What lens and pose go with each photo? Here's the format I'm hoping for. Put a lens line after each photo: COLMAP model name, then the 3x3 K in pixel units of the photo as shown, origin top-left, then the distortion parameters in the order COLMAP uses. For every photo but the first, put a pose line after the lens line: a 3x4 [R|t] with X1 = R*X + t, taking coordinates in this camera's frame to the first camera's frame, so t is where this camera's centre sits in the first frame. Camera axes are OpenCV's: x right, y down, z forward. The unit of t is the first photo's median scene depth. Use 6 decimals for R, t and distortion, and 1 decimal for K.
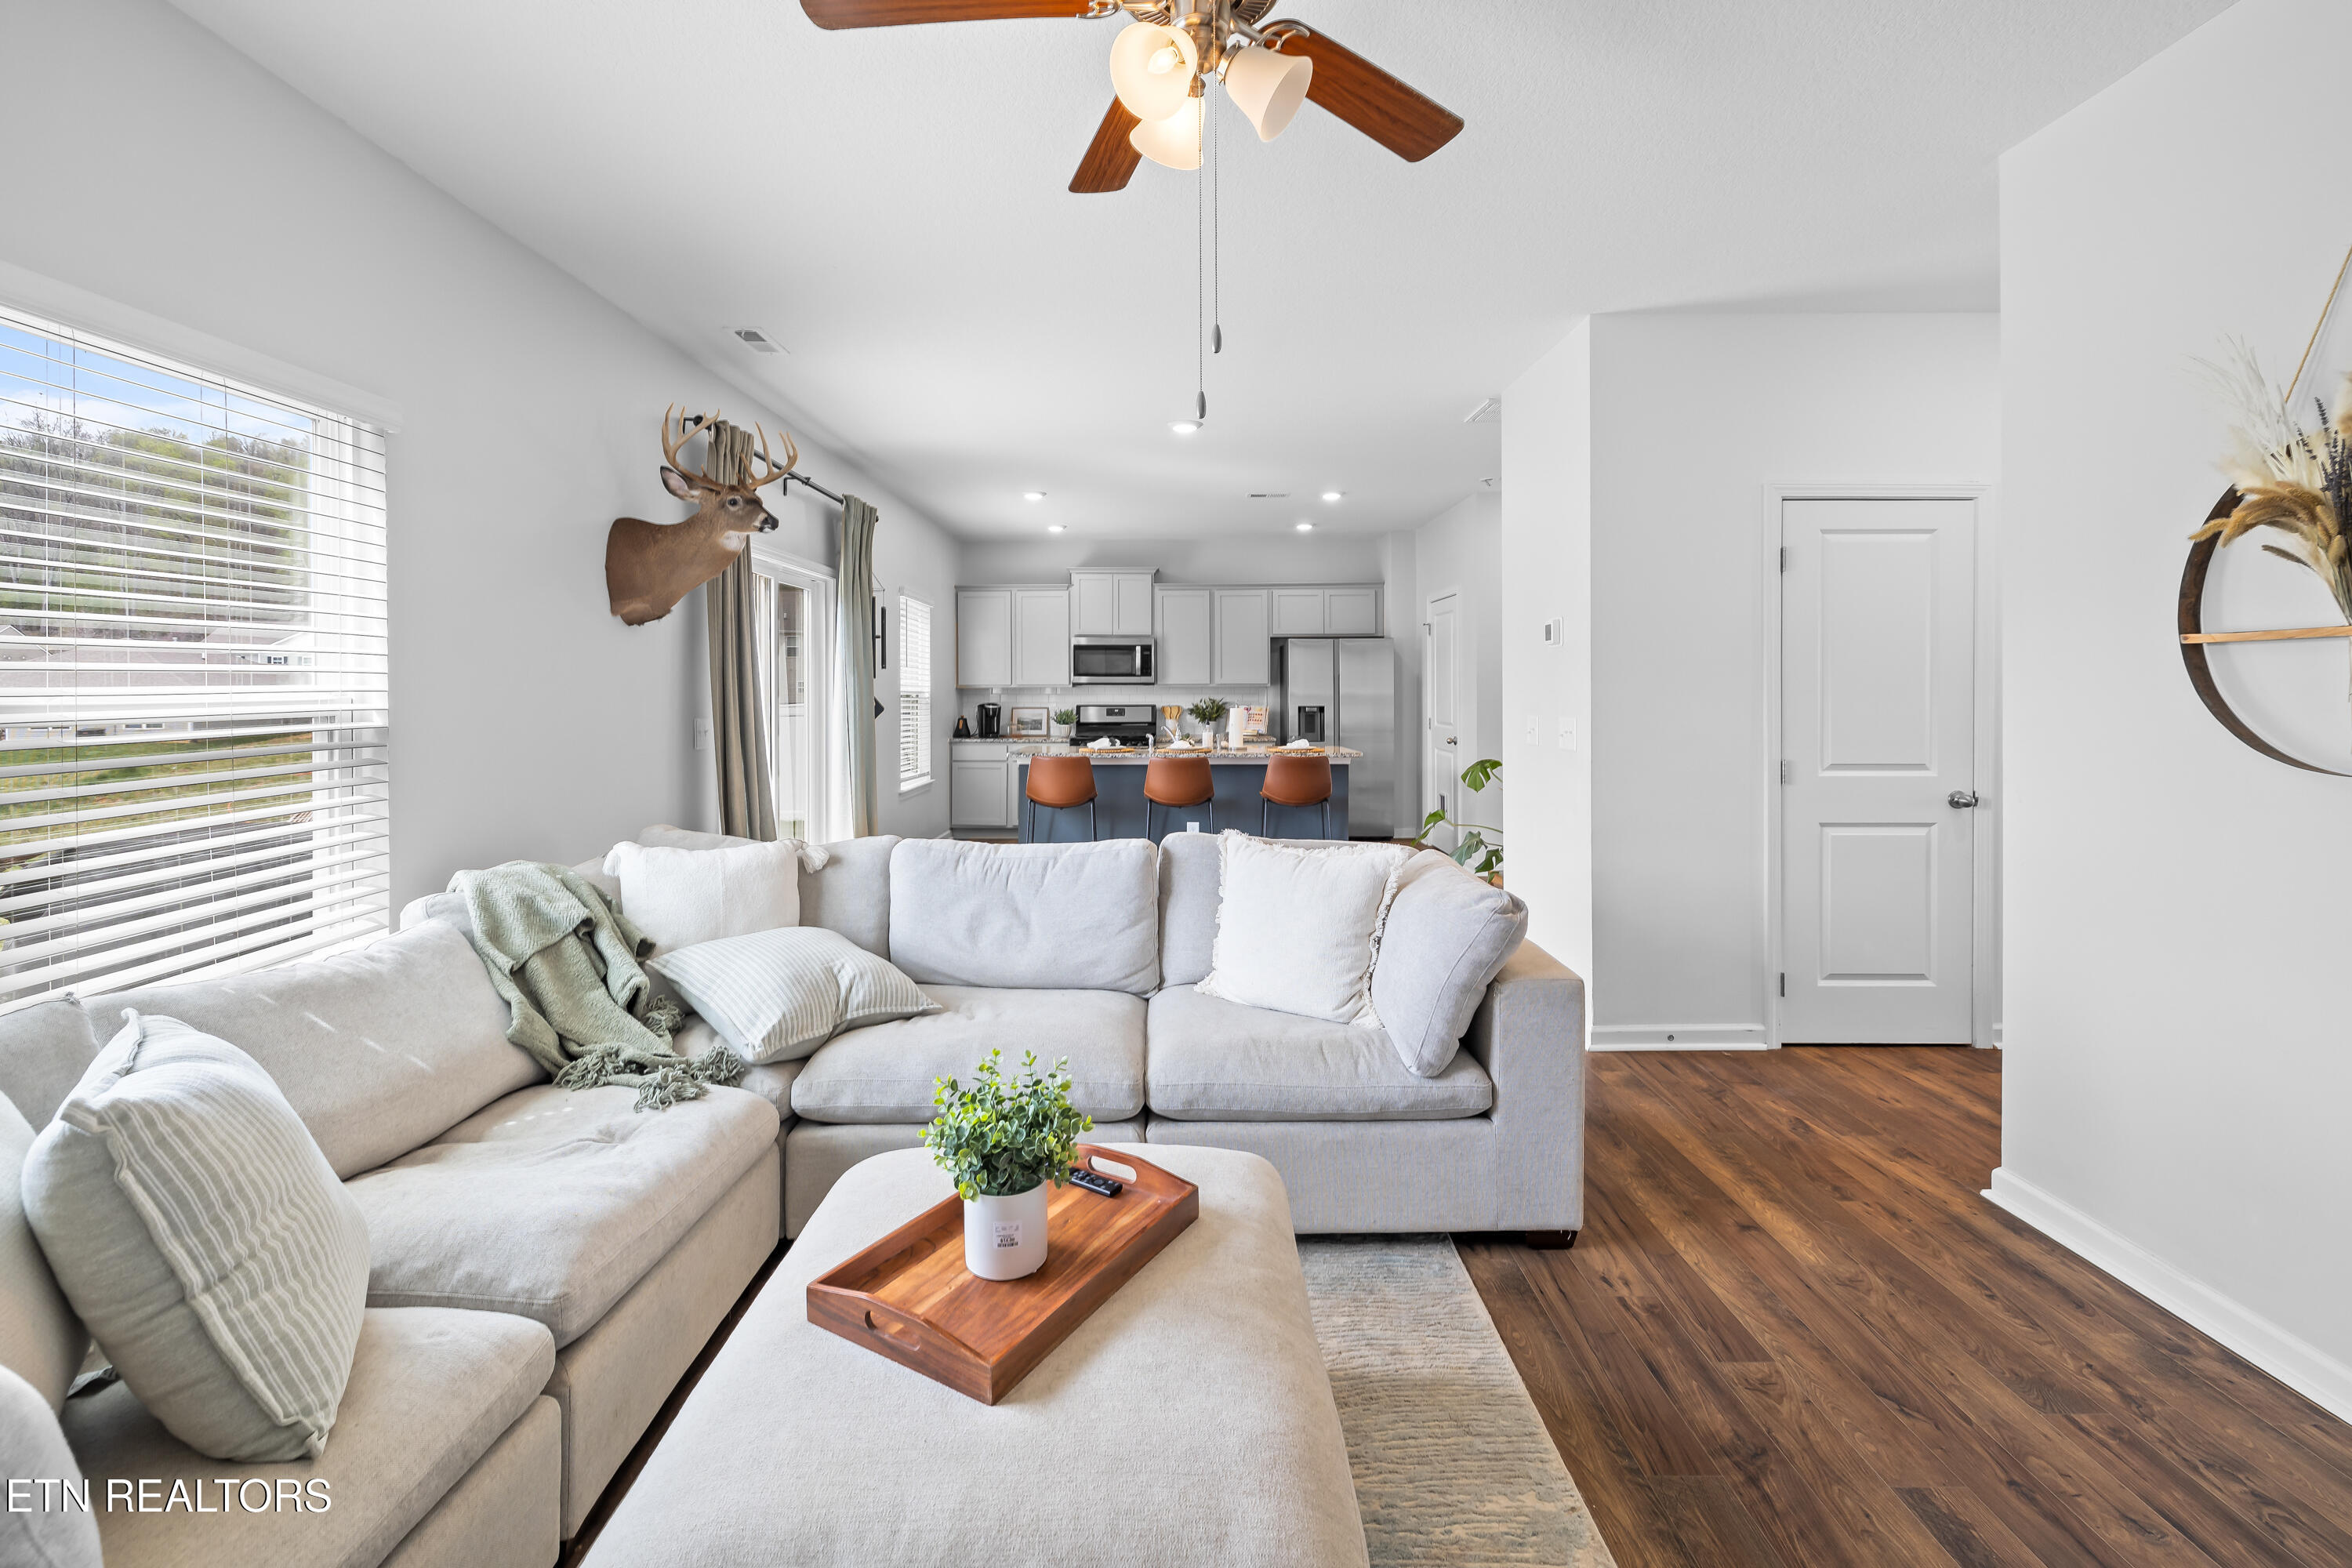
lens RADIAL K [[1019.7, 0, 1160.4], [0, 1019.7, 681.4], [0, 0, 1]] dist [-0.003901, -0.000170]
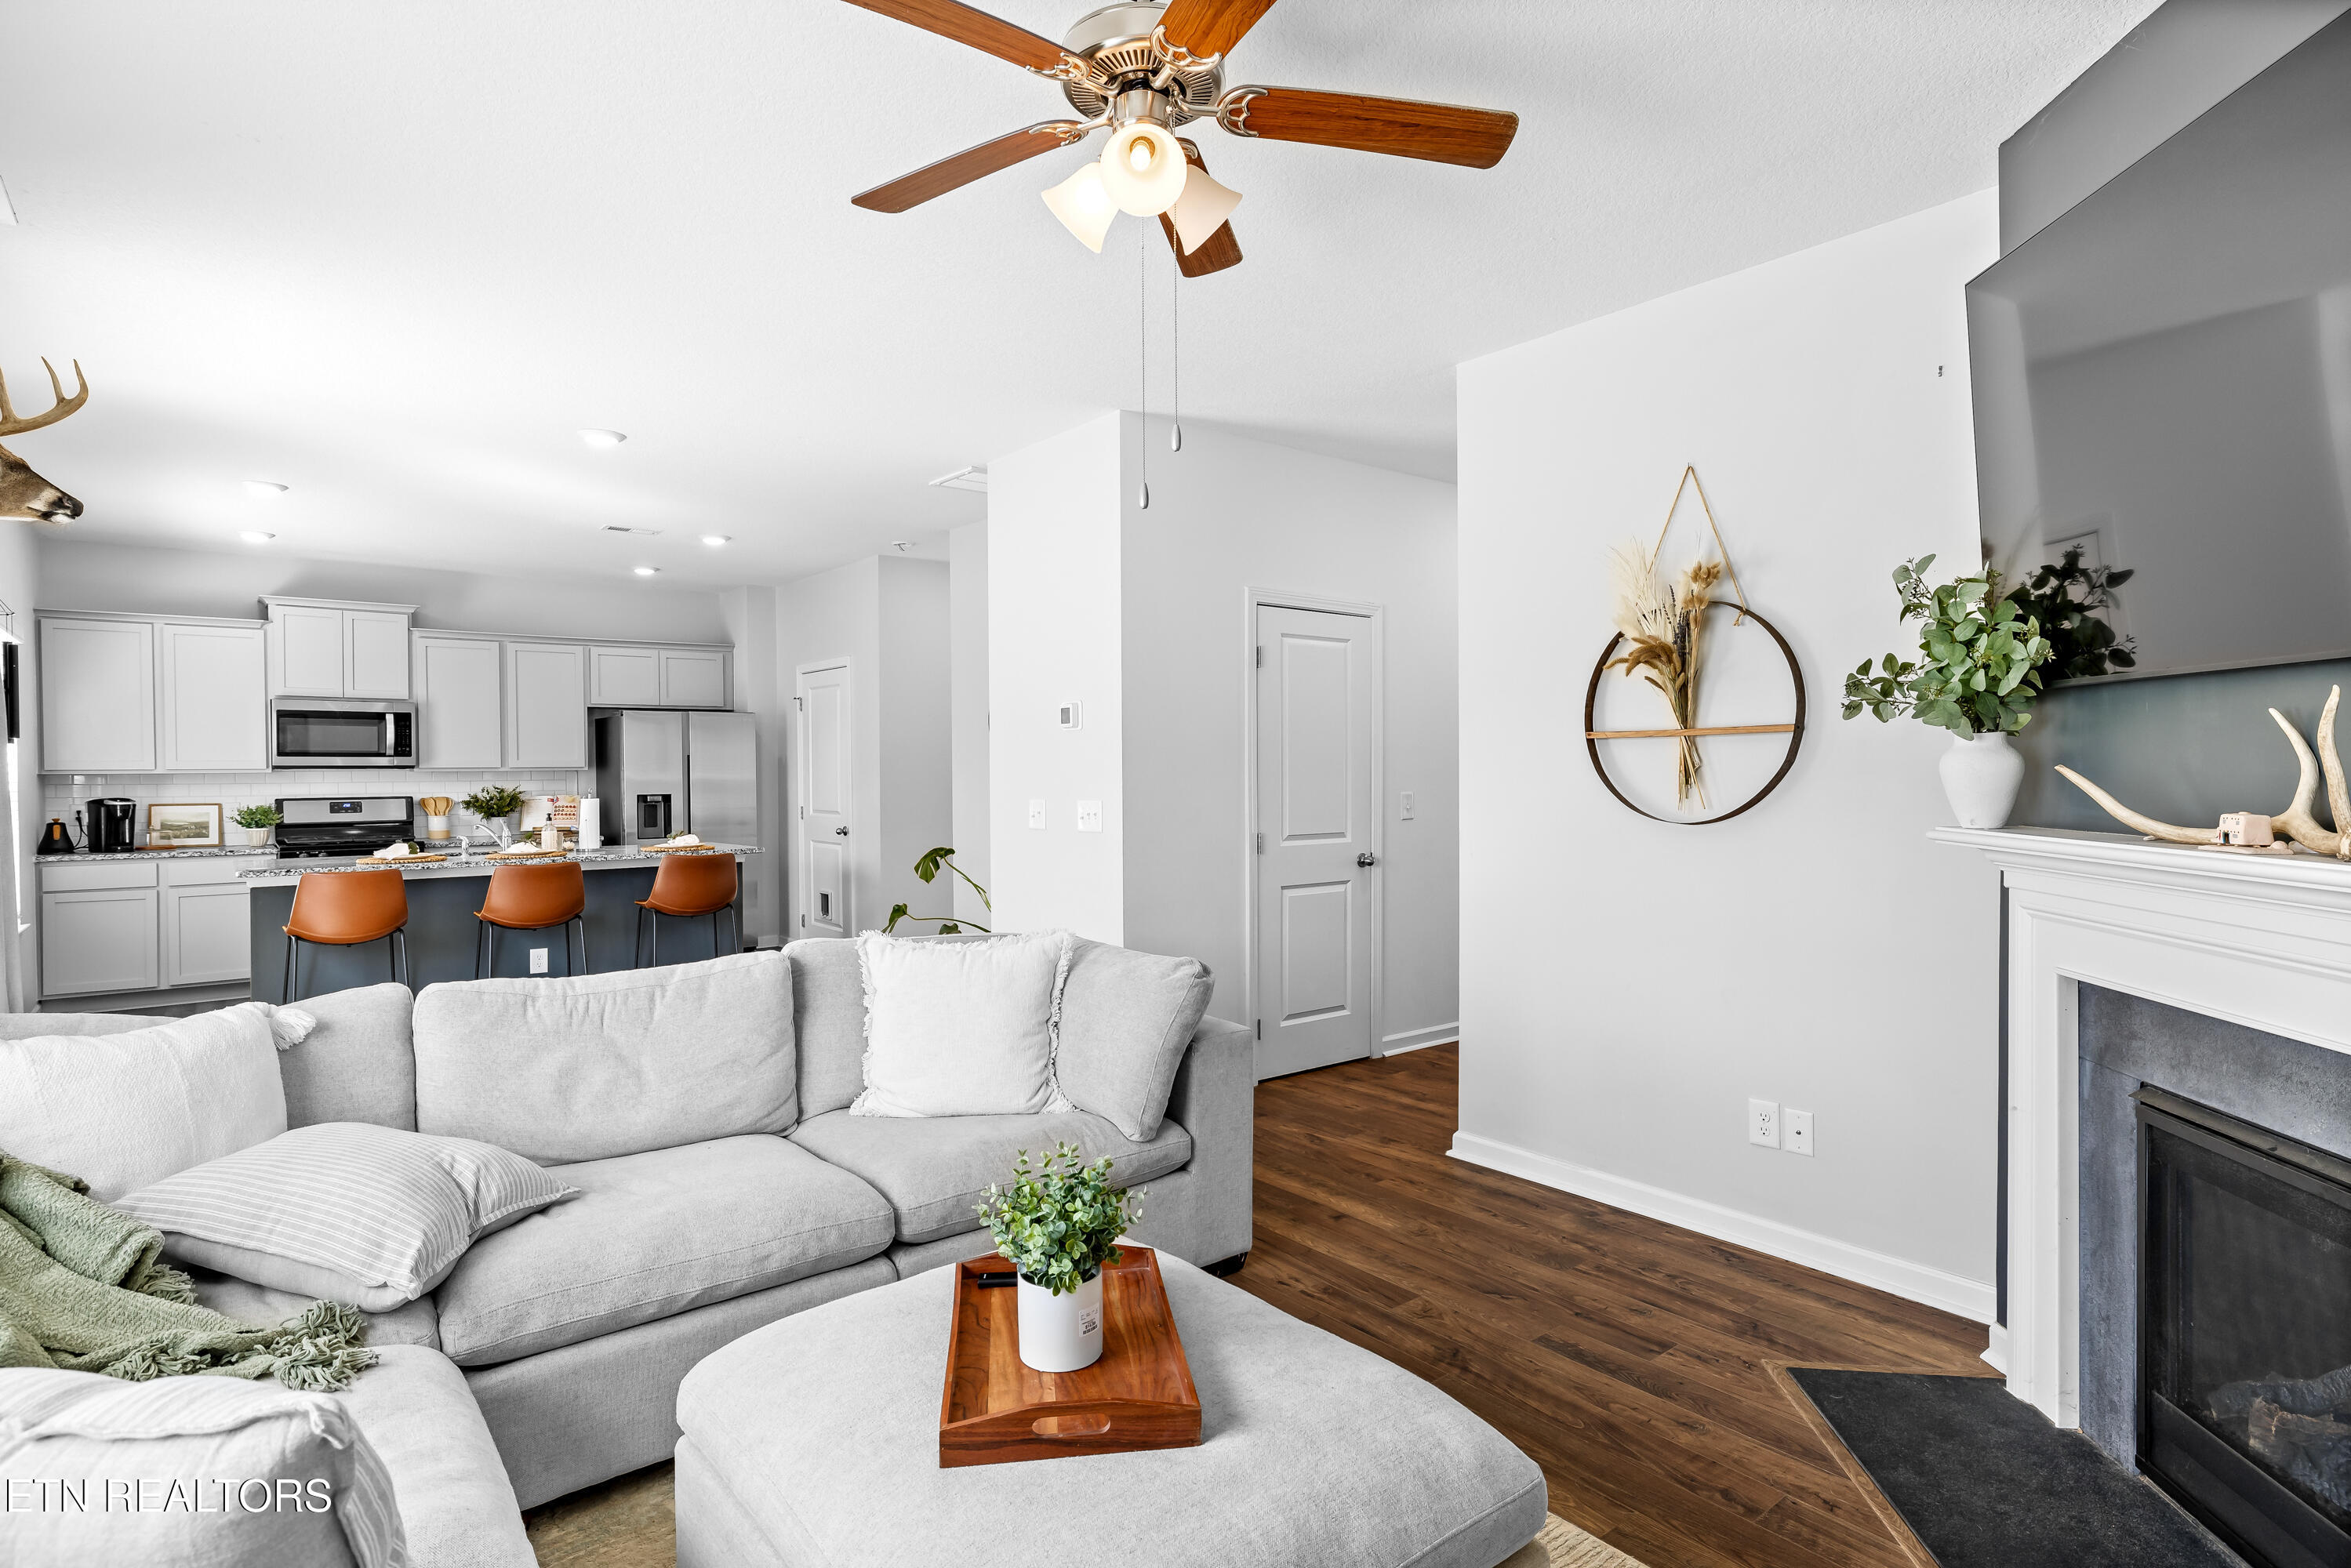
lens RADIAL K [[1192.1, 0, 1183.0], [0, 1192.1, 783.5], [0, 0, 1]] dist [-0.016842, 0.000261]
pose [[0.776423, -0.010061, 0.630132, -0.379098], [-0.000436, 0.999864, 0.016502, -0.000249], [-0.630213, -0.013088, 0.776312, 0.024534]]
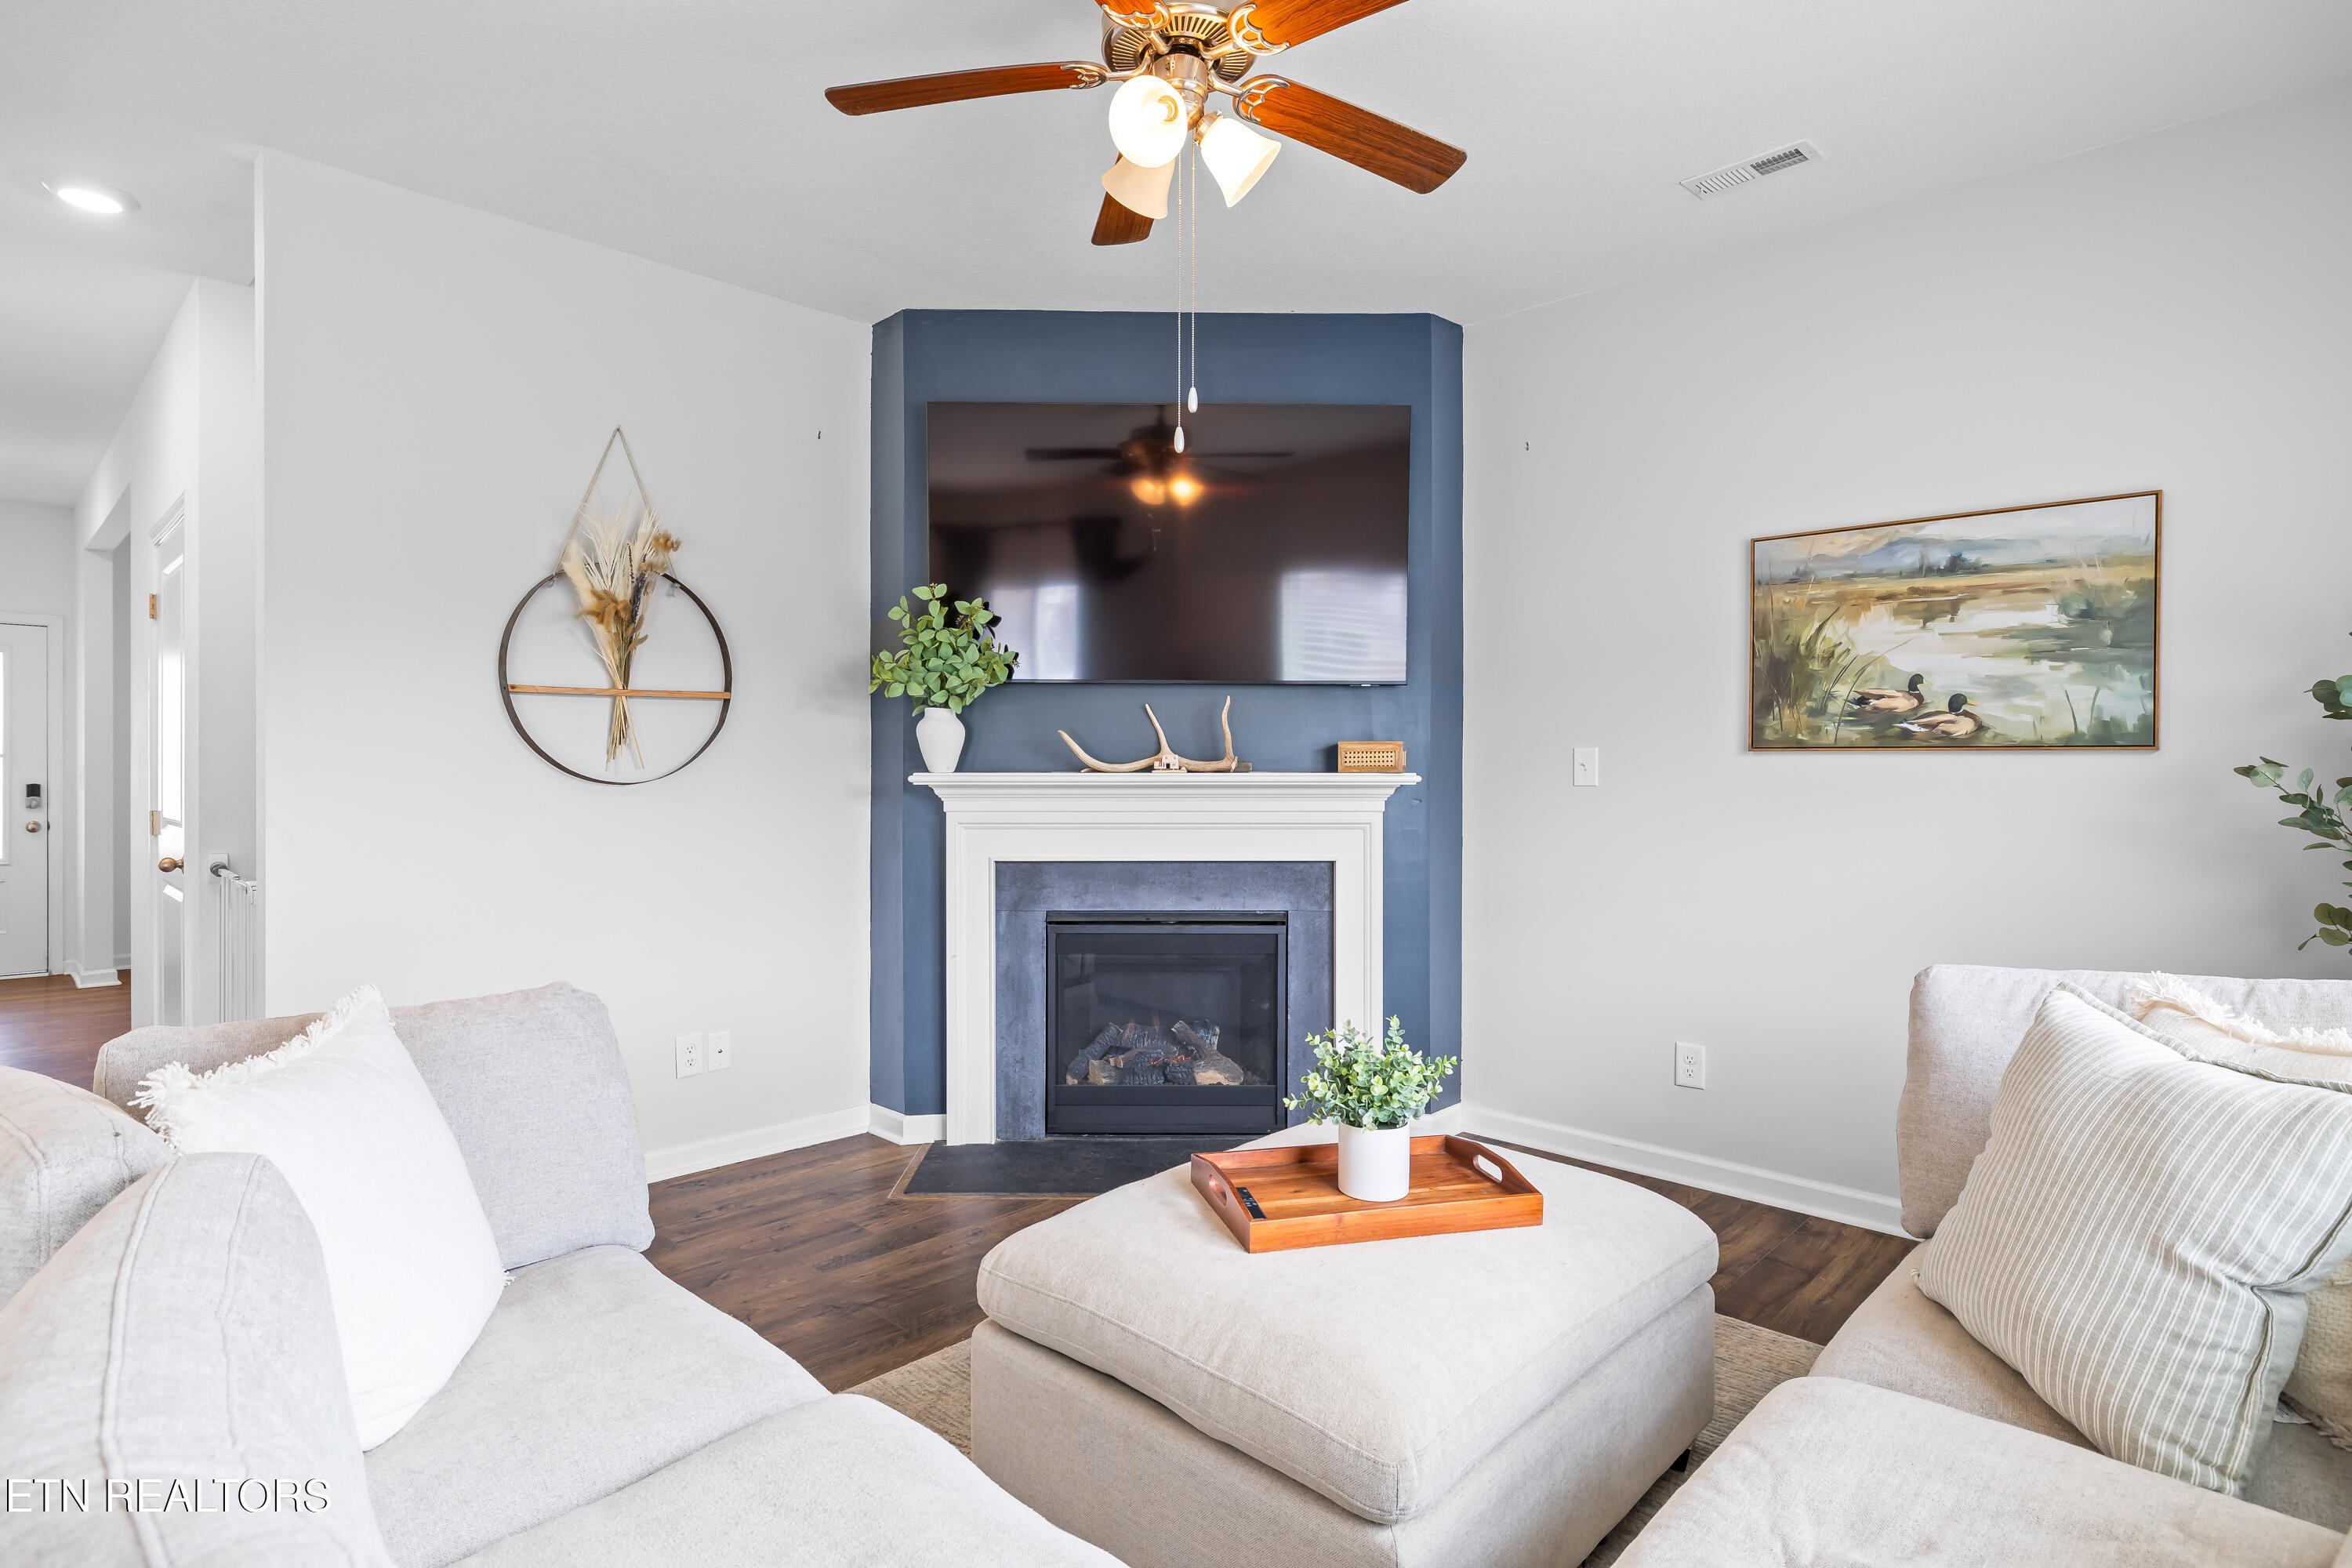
lens RADIAL K [[1192.8, 0, 1178.1], [0, 1192.8, 770.7], [0, 0, 1]] dist [-0.016842, 0.000261]
pose [[-0.714630, -0.001255, 0.699502, -0.465873], [-0.001784, 0.999998, -0.000028, 0.041923], [-0.699501, -0.001268, -0.714631, 1.021496]]
